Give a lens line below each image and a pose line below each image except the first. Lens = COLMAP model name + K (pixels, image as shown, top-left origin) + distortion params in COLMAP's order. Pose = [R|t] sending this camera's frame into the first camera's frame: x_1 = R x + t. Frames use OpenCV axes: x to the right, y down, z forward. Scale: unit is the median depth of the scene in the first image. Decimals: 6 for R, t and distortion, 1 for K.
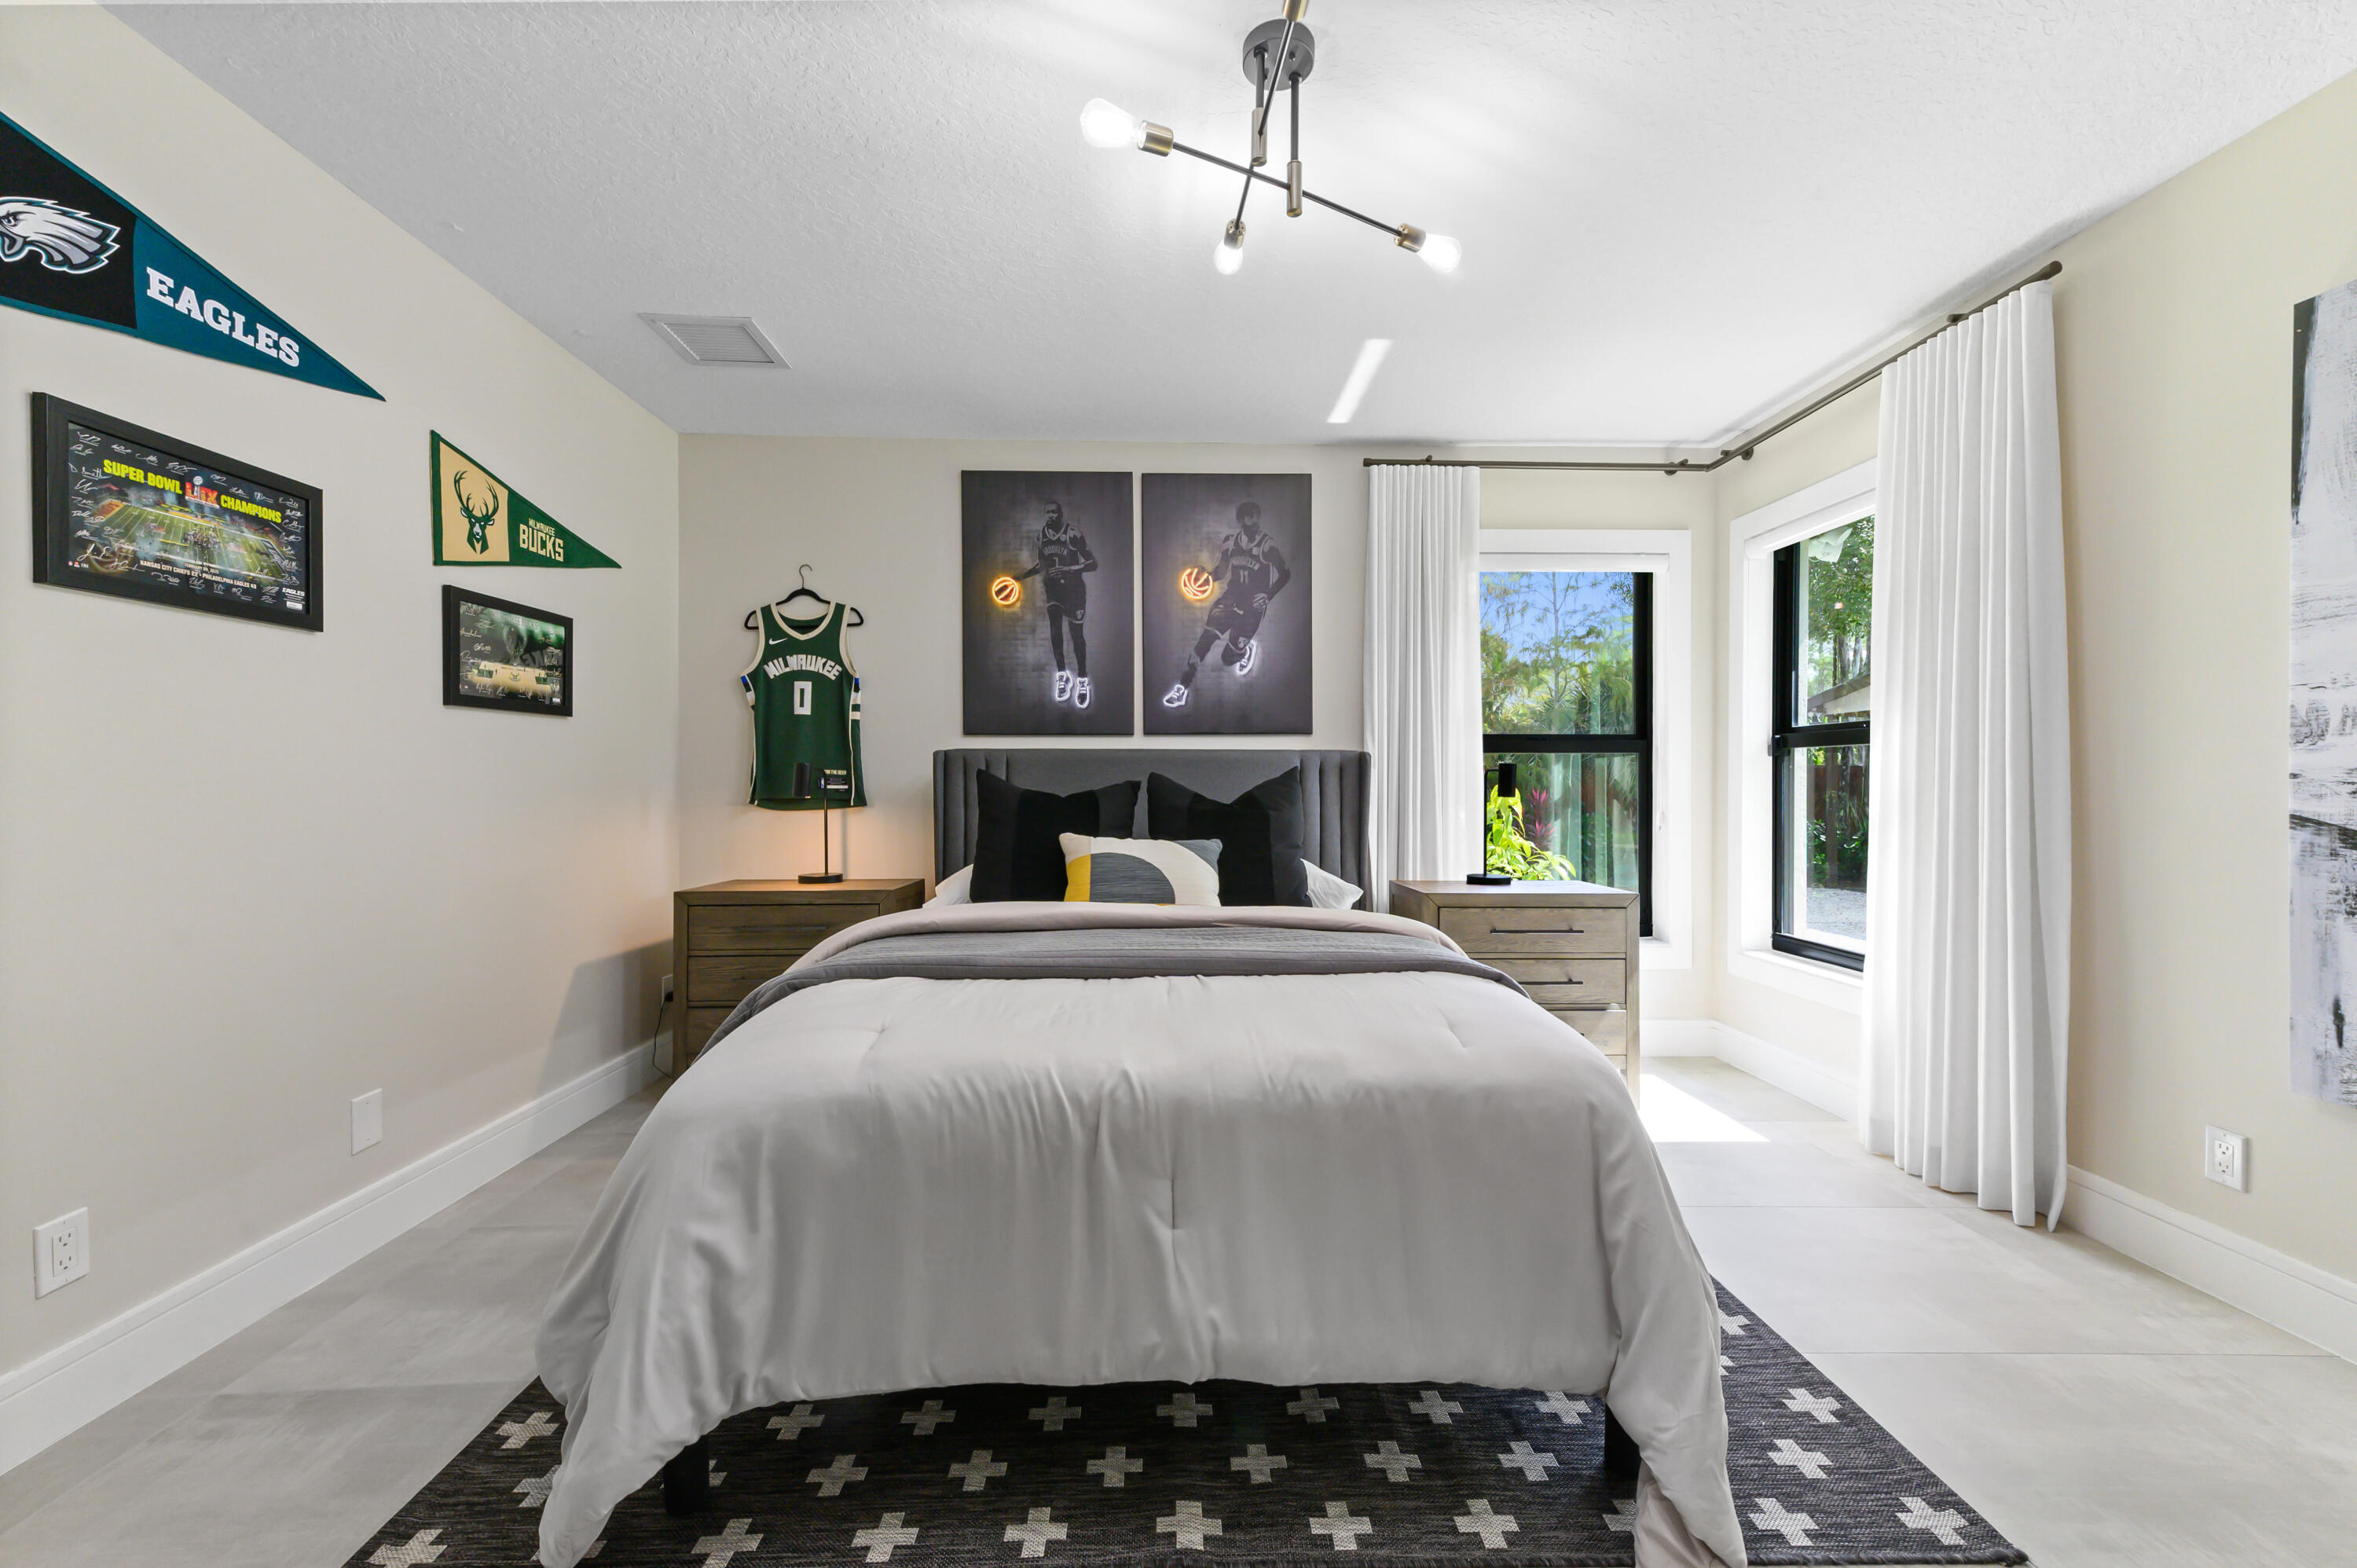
lens RADIAL K [[939.8, 0, 1168.9], [0, 939.8, 784.0], [0, 0, 1]] dist [0.014609, 0.000448]
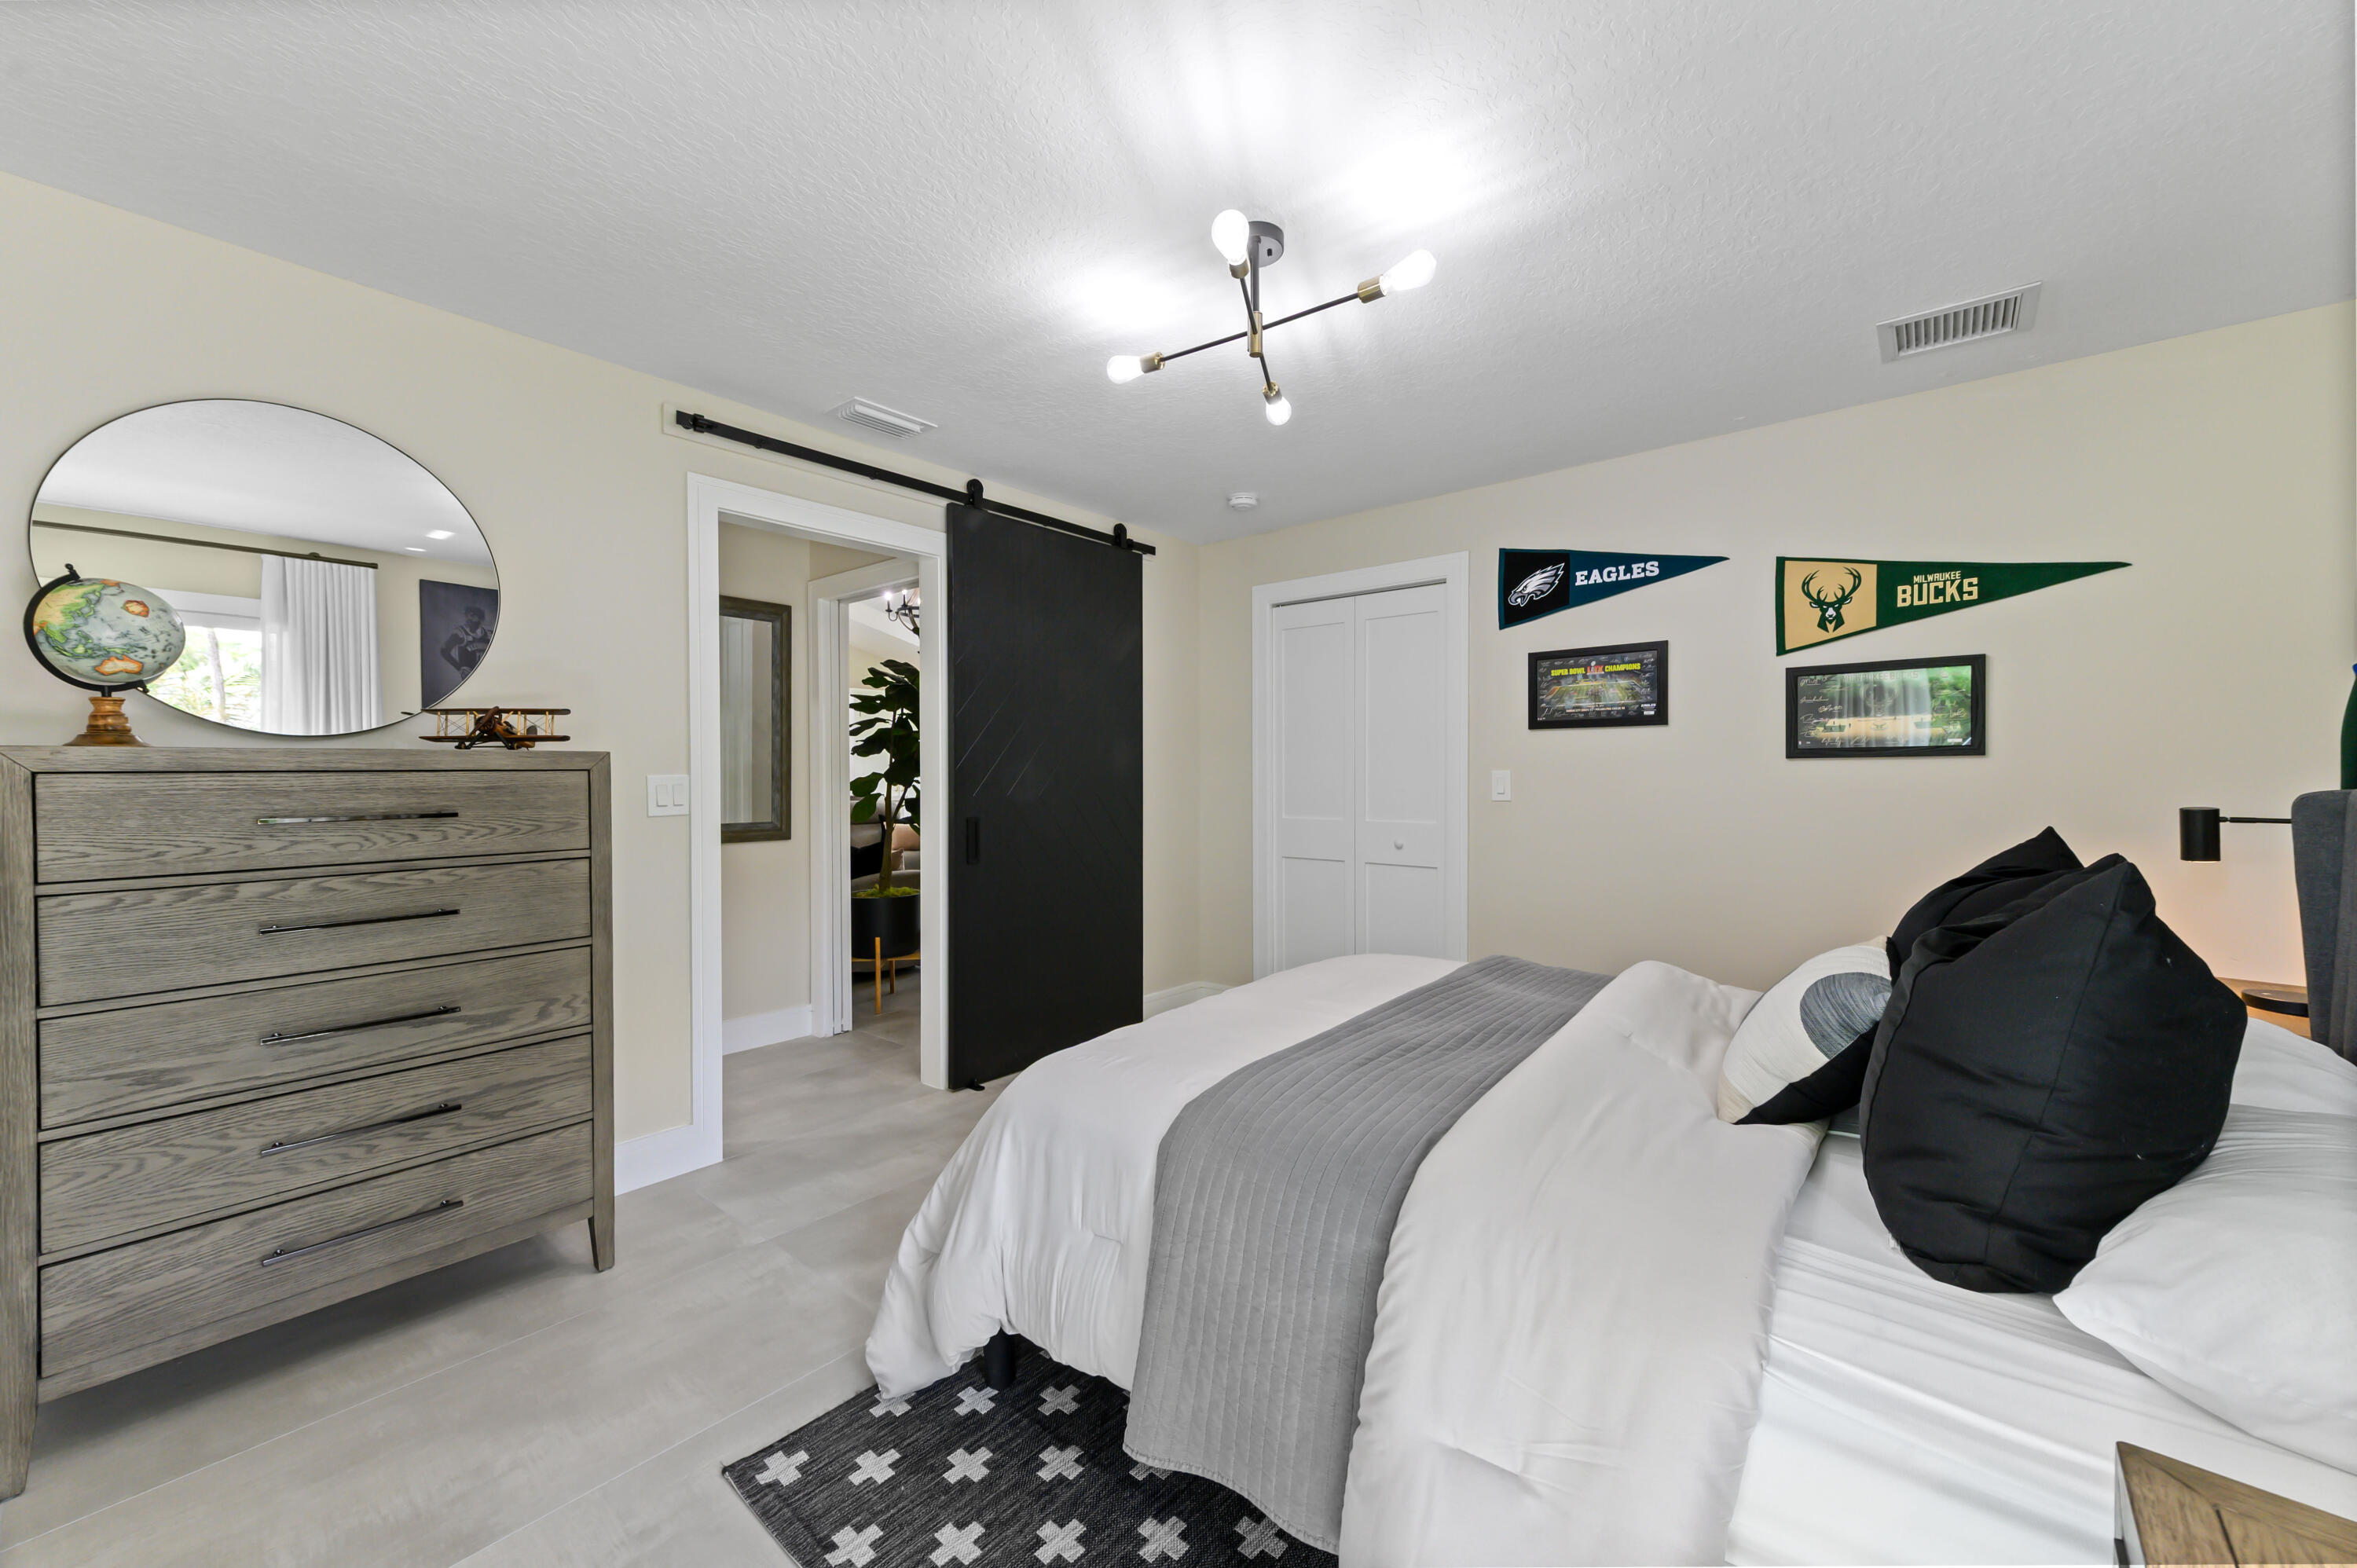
lens RADIAL K [[939.8, 0, 1174.1], [0, 939.8, 782.4], [0, 0, 1]] dist [0.014609, 0.000448]
pose [[-0.690024, 0.007718, -0.723745, 0.774760], [-0.002434, 0.999913, 0.012984, -0.064977], [0.723783, 0.010721, -0.689945, 1.280309]]
